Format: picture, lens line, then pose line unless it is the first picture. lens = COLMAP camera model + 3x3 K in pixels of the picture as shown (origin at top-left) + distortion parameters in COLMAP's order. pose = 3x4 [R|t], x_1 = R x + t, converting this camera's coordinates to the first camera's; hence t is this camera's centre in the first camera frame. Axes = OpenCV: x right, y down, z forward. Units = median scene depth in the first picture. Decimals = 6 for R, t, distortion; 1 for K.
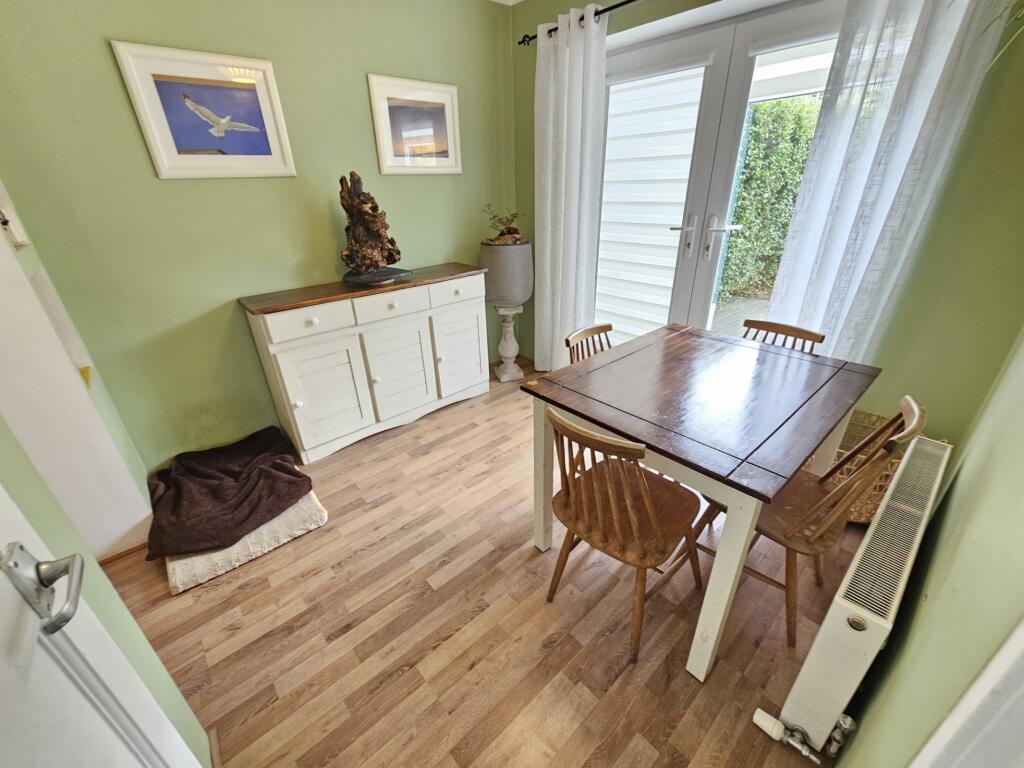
lens RADIAL K [[419.2, 0, 501.4], [0, 419.2, 384.8], [0, 0, 1]] dist [0.001195, -0.000457]
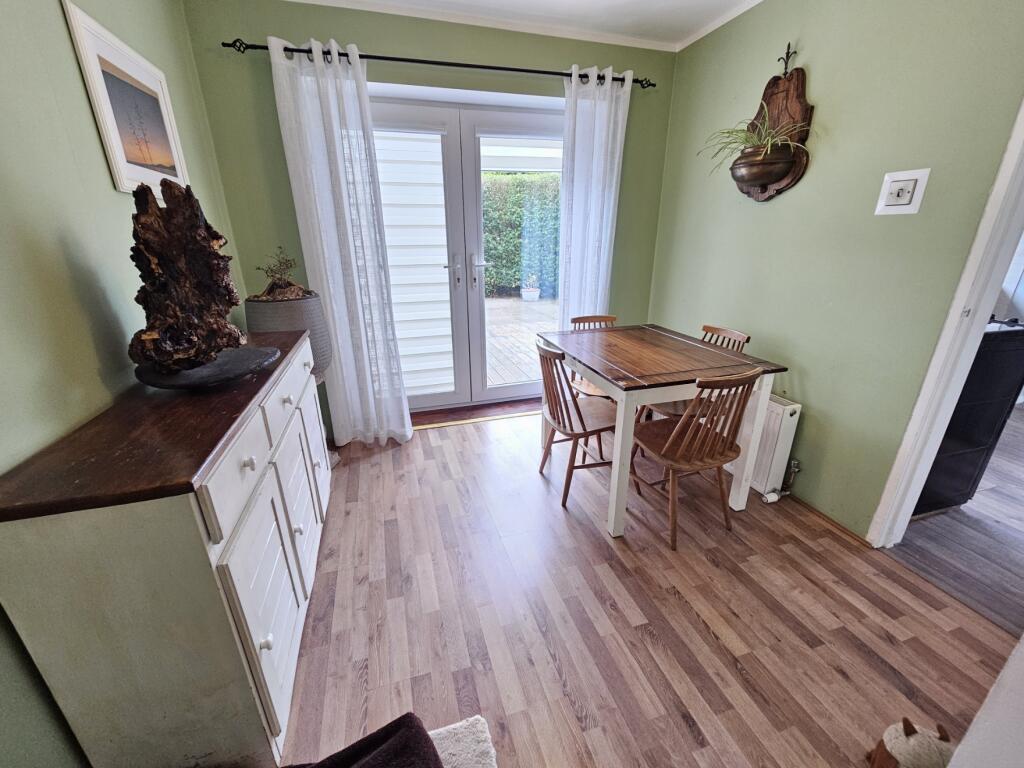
lens RADIAL K [[419.2, 0, 504.2], [0, 419.2, 389.1], [0, 0, 1]] dist [0.001195, -0.000457]
pose [[0.423071, -0.291013, 0.858092, -0.887011], [0.391178, 0.912882, 0.116729, -0.211501], [-0.817307, 0.286282, 0.500052, 0.596264]]
